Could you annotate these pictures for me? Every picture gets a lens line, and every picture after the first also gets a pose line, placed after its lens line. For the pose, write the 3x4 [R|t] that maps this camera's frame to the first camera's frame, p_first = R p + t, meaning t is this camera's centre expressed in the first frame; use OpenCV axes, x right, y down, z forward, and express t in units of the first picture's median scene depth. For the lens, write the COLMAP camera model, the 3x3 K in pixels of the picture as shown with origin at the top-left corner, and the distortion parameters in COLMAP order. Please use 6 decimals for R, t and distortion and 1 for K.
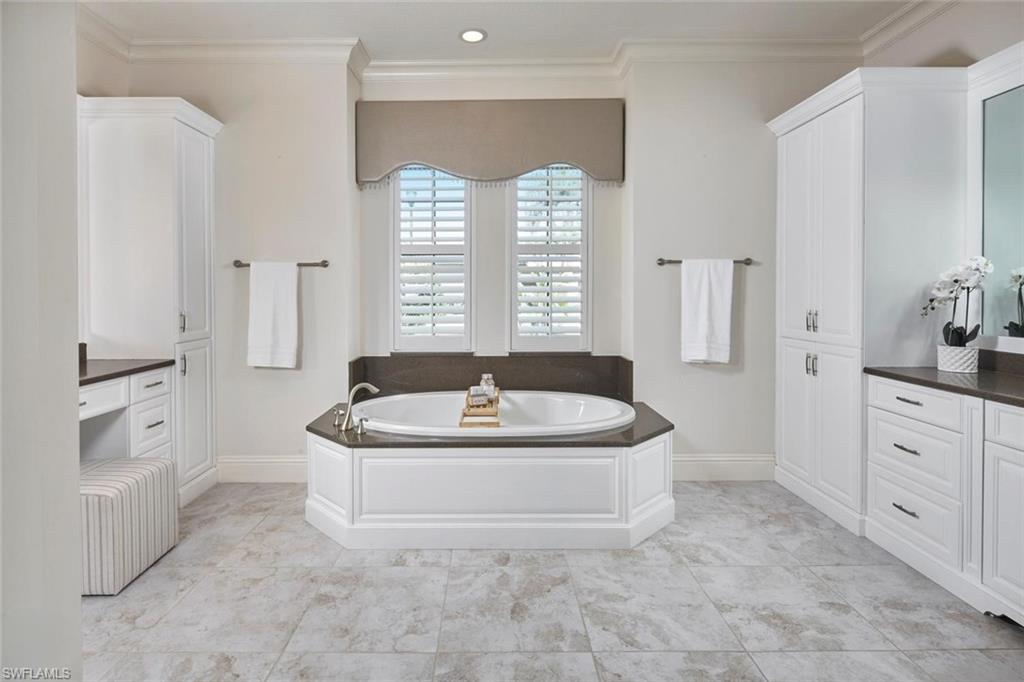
lens RADIAL K [[496.2, 0, 514.1], [0, 496.2, 304.1], [0, 0, 1]] dist [0.001878, -0.000580]
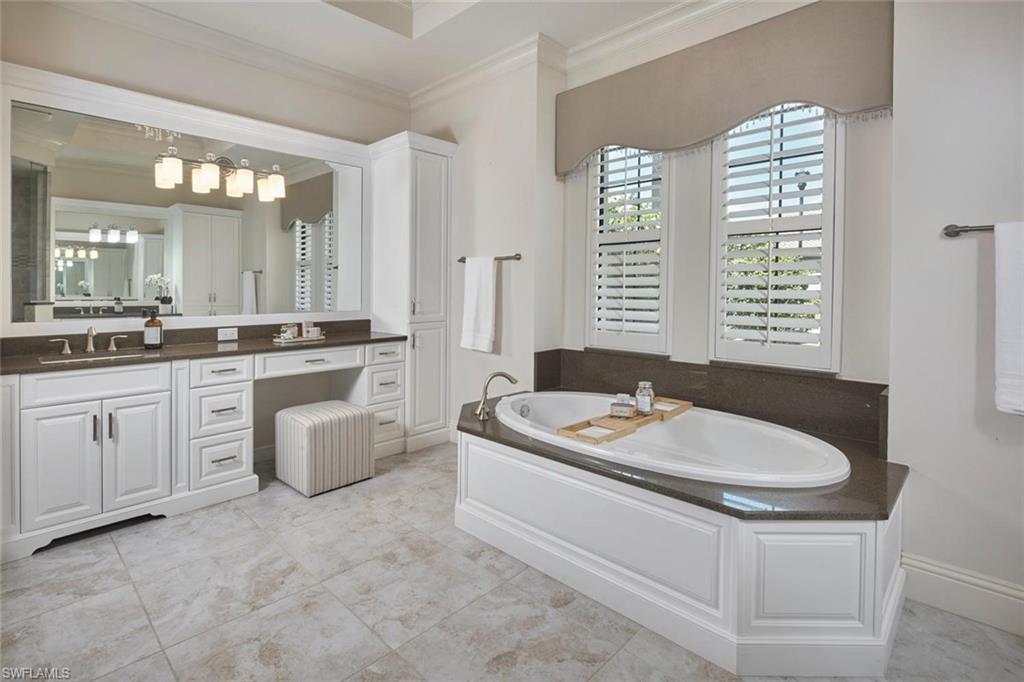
lens RADIAL K [[496.2, 0, 506.5], [0, 496.2, 295.2], [0, 0, 1]] dist [0.001878, -0.000580]
pose [[0.707123, 0.015919, -0.706912, 0.417726], [-0.019597, 0.999804, 0.002912, -0.002324], [0.706819, 0.011794, 0.707296, 0.281060]]
